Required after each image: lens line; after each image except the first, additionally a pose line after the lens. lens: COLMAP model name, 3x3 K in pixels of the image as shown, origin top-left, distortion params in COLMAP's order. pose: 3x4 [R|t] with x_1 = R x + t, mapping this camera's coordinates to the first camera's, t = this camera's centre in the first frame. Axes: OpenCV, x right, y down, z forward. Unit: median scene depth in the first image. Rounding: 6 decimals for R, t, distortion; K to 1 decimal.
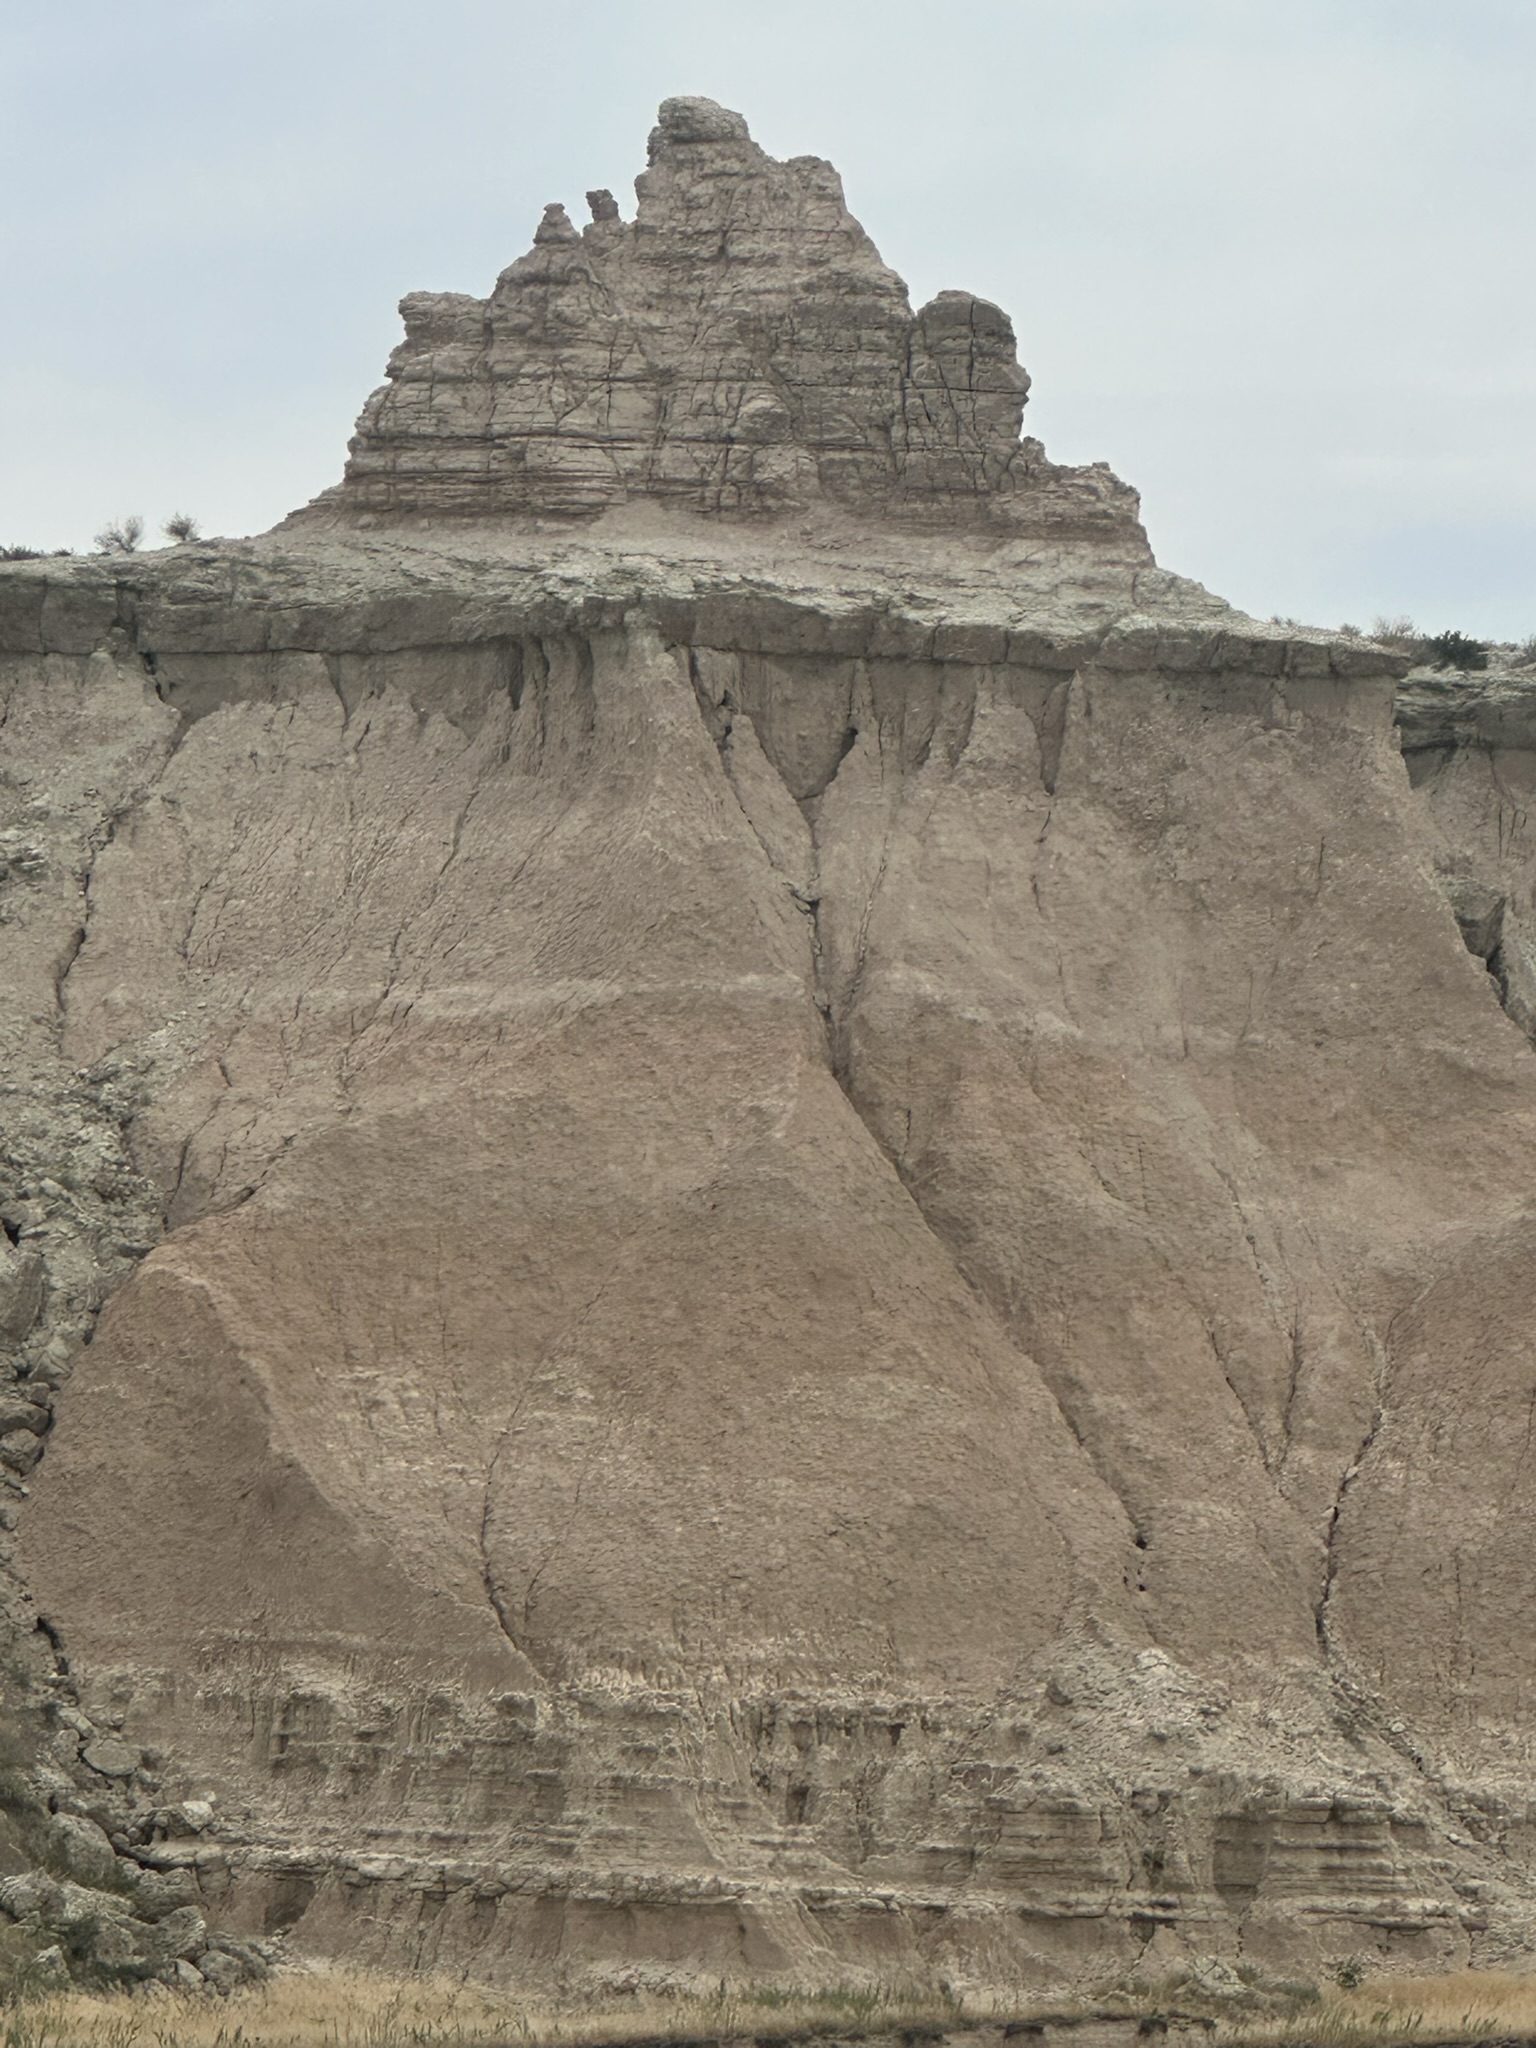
lens RADIAL K [[11249.6, 0, 768.0], [0, 11249.6, 1024.0], [0, 0, 1]] dist [-0.777615, 20.588546]
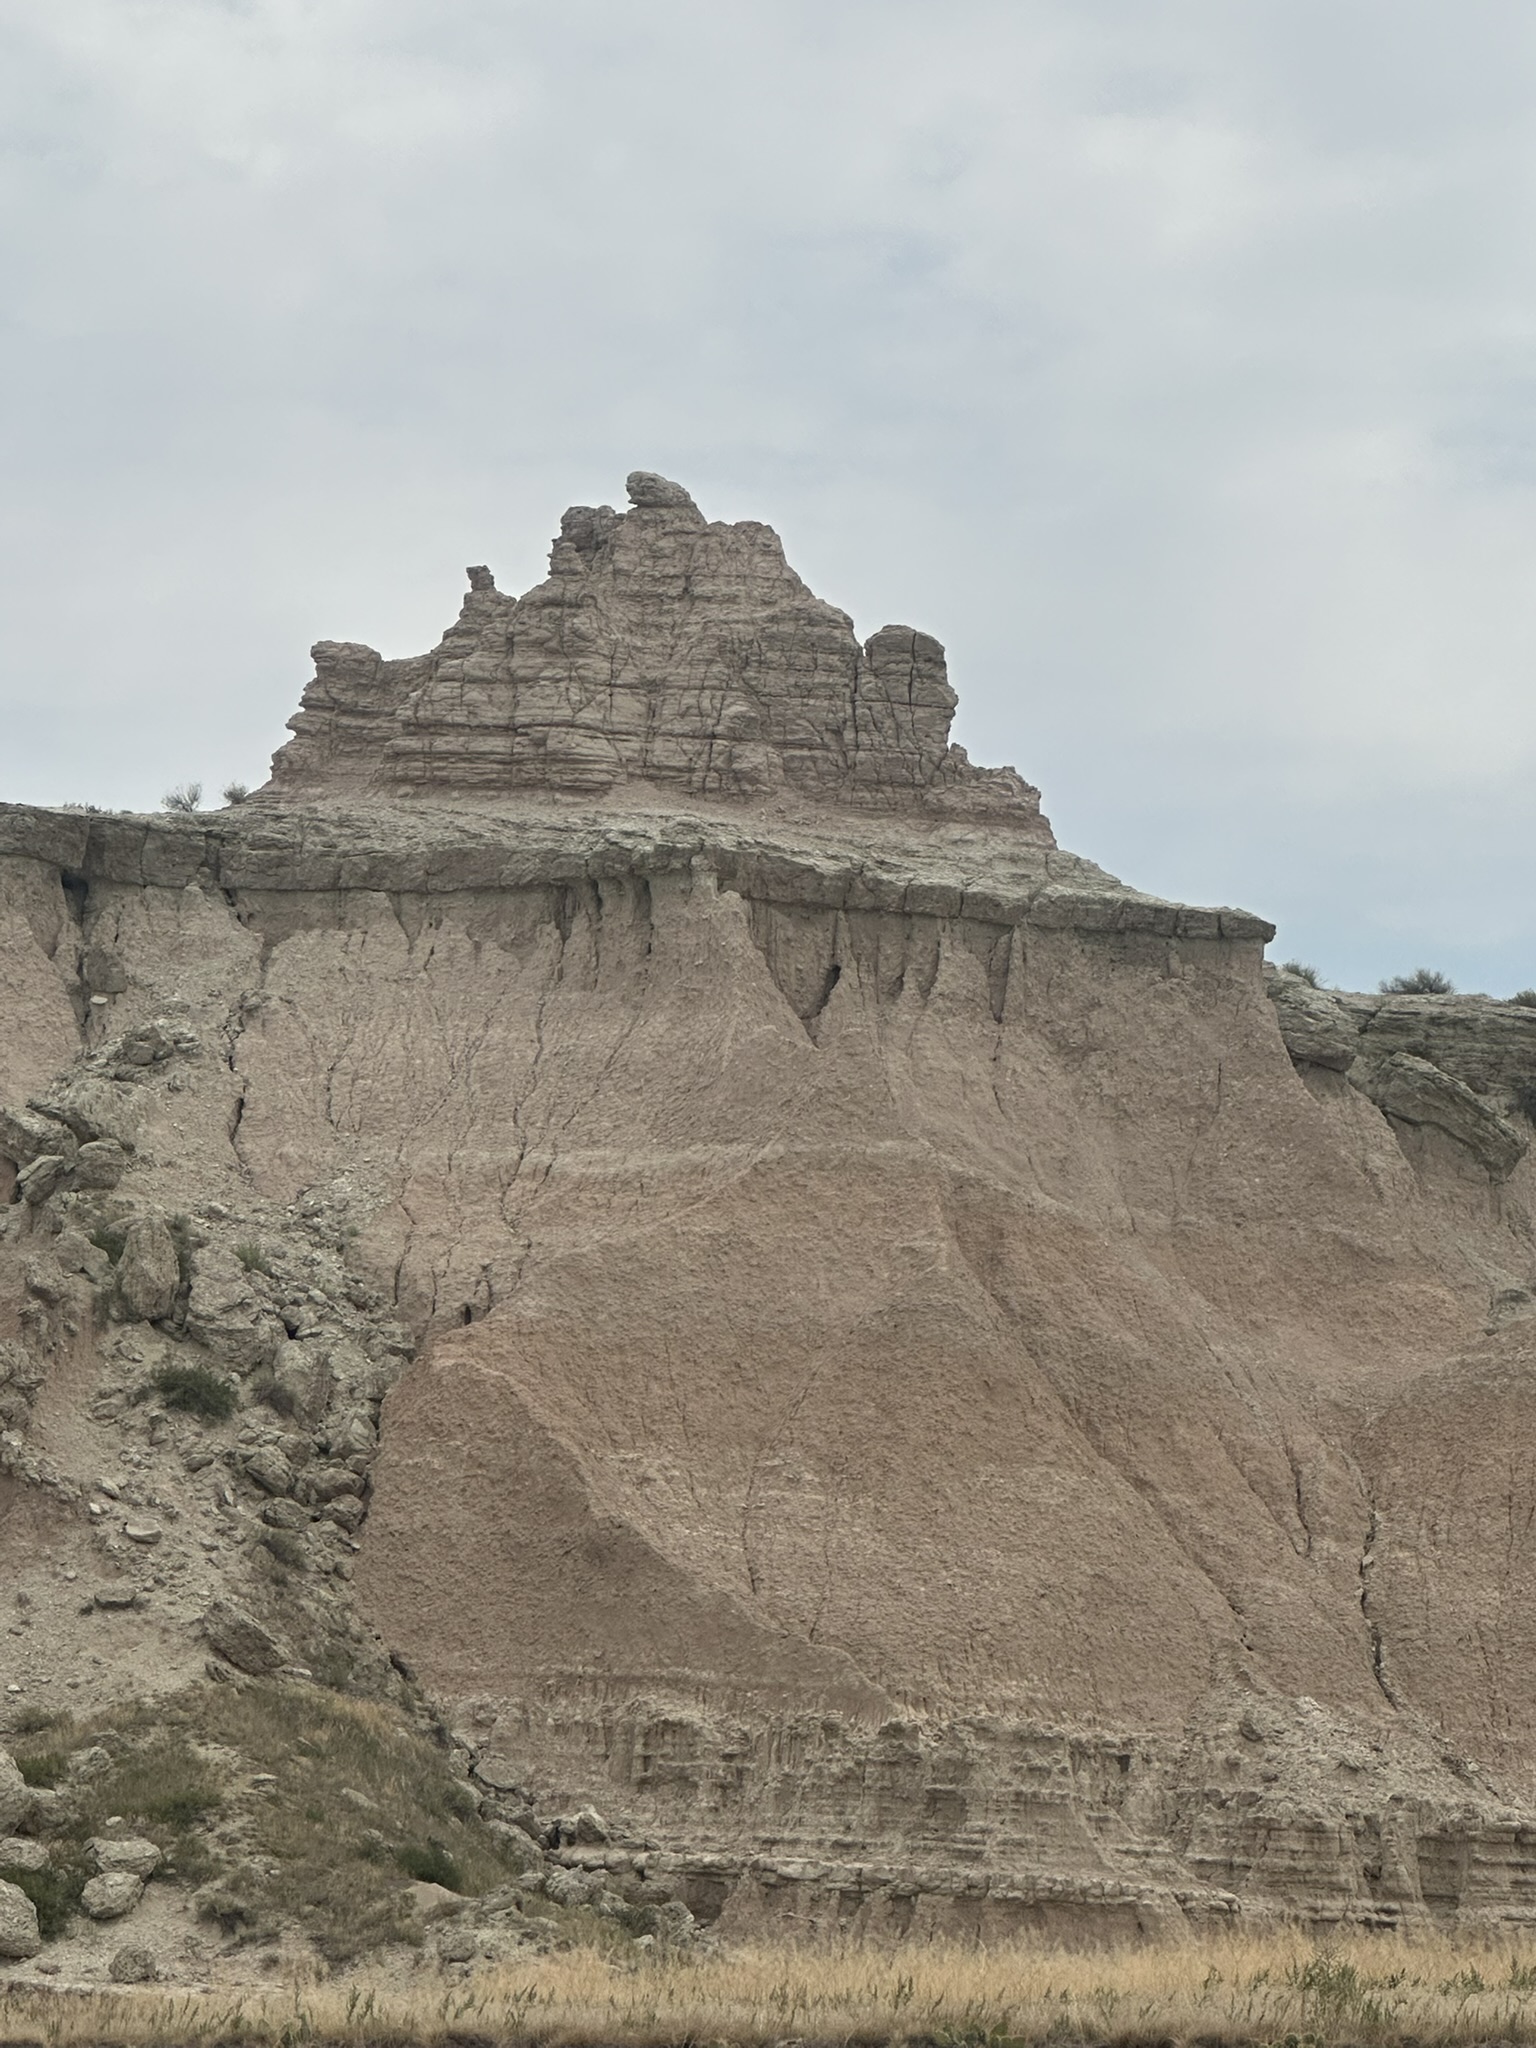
lens RADIAL K [[6630.2, 0, 768.0], [0, 6630.2, 1024.0], [0, 0, 1]] dist [-0.639724, 15.661909]
pose [[0.973815, 0.040492, 0.223707, -0.173049], [-0.026702, 0.997572, -0.064326, 0.029164], [-0.225768, 0.056668, 0.972531, 0.305589]]
